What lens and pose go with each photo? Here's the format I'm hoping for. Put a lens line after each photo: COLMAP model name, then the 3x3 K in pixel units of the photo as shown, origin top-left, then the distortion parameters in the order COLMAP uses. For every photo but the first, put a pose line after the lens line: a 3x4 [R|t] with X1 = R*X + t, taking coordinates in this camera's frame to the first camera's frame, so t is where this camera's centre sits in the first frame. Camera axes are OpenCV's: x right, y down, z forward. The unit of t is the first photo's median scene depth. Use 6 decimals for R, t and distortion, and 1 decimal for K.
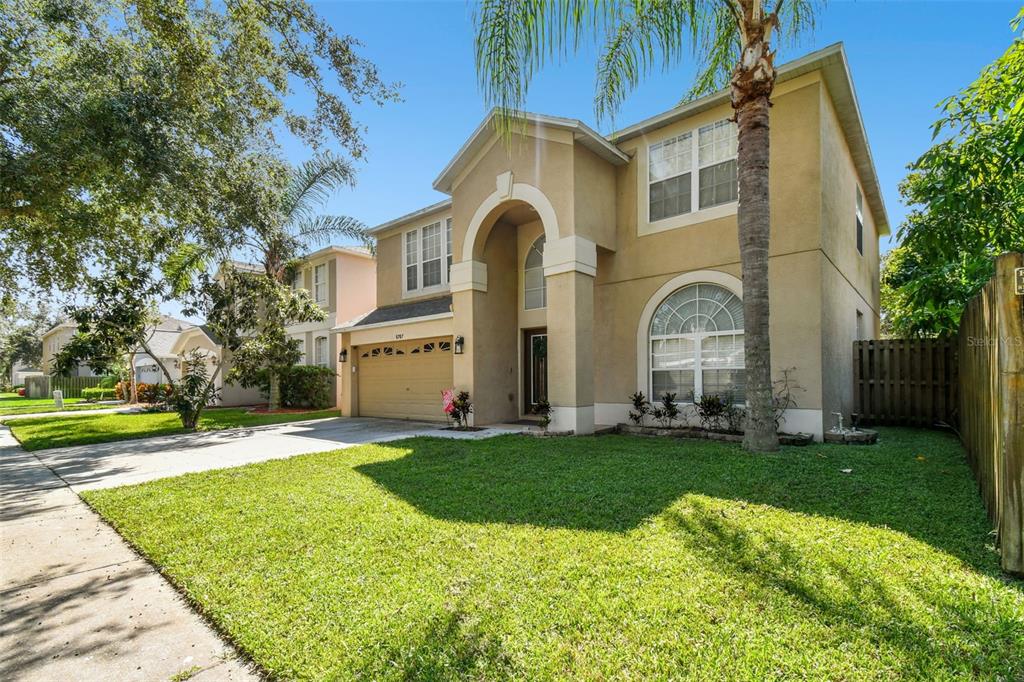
lens RADIAL K [[473.9, 0, 512.8], [0, 473.9, 382.8], [0, 0, 1]] dist [0.000259, -0.000113]
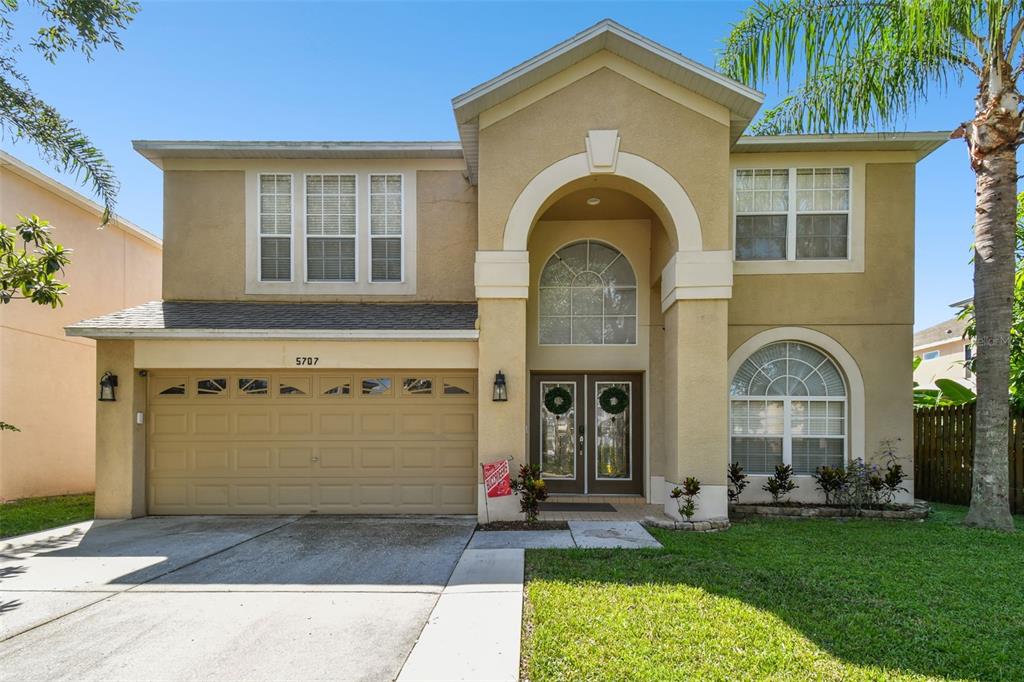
lens RADIAL K [[497.1, 0, 512.6], [0, 497.1, 448.1], [0, 0, 1]] dist [0.002111, 0.000432]
pose [[0.765491, 0.007677, 0.643400, -0.464152], [-0.008726, 0.999961, -0.001550, -0.000581], [-0.643387, -0.004428, 0.765528, 0.462882]]
